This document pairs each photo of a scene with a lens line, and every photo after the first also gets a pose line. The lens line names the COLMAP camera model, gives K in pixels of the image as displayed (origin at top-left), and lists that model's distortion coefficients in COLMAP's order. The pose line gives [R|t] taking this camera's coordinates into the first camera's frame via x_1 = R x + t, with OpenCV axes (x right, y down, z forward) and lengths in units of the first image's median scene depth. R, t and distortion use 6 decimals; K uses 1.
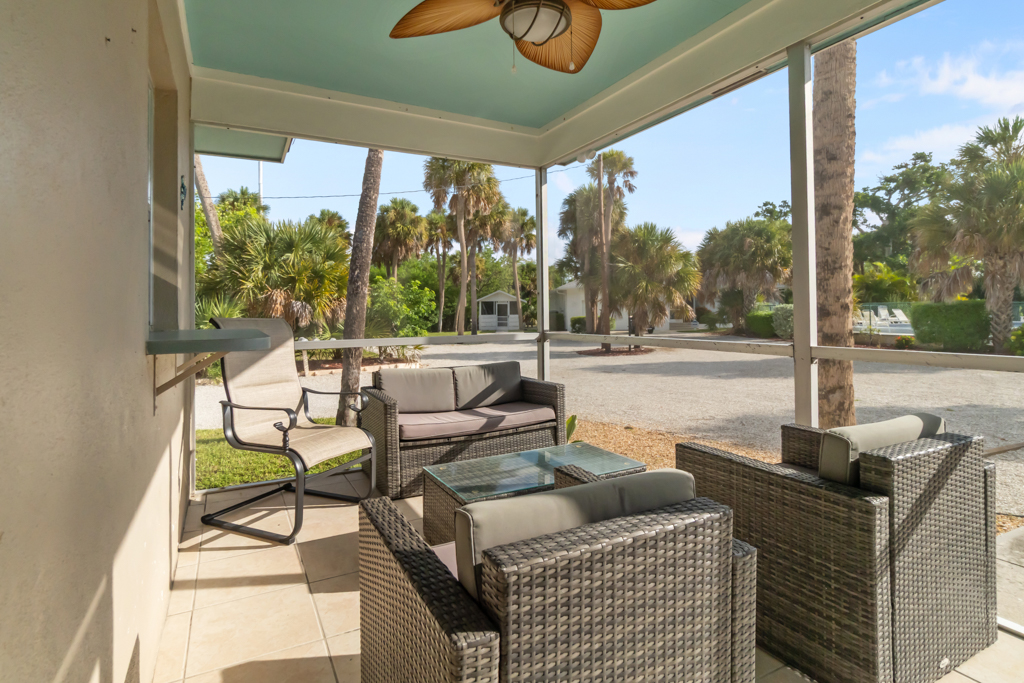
lens RADIAL K [[498.5, 0, 504.1], [0, 498.5, 305.9], [0, 0, 1]] dist [-0.026839, -0.000437]
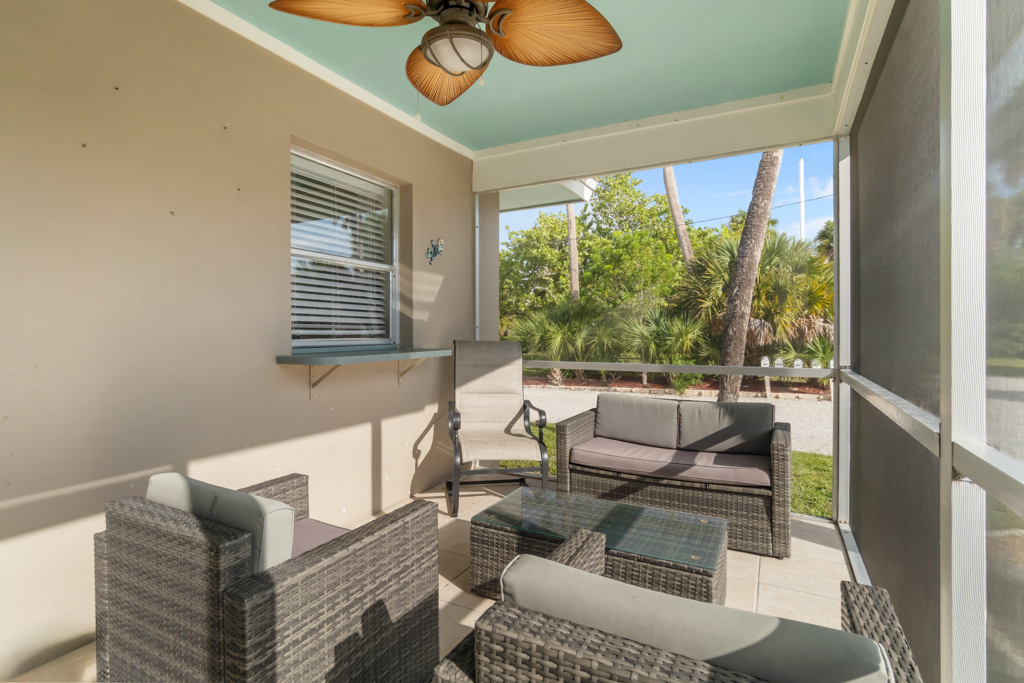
lens RADIAL K [[498.5, 0, 510.7], [0, 498.5, 333.8], [0, 0, 1]] dist [-0.026839, -0.000437]
pose [[0.563951, 0.017388, -0.825625, 0.462844], [0.002548, 0.999737, 0.022796, -0.017279], [0.825804, -0.014960, 0.563758, 0.256268]]
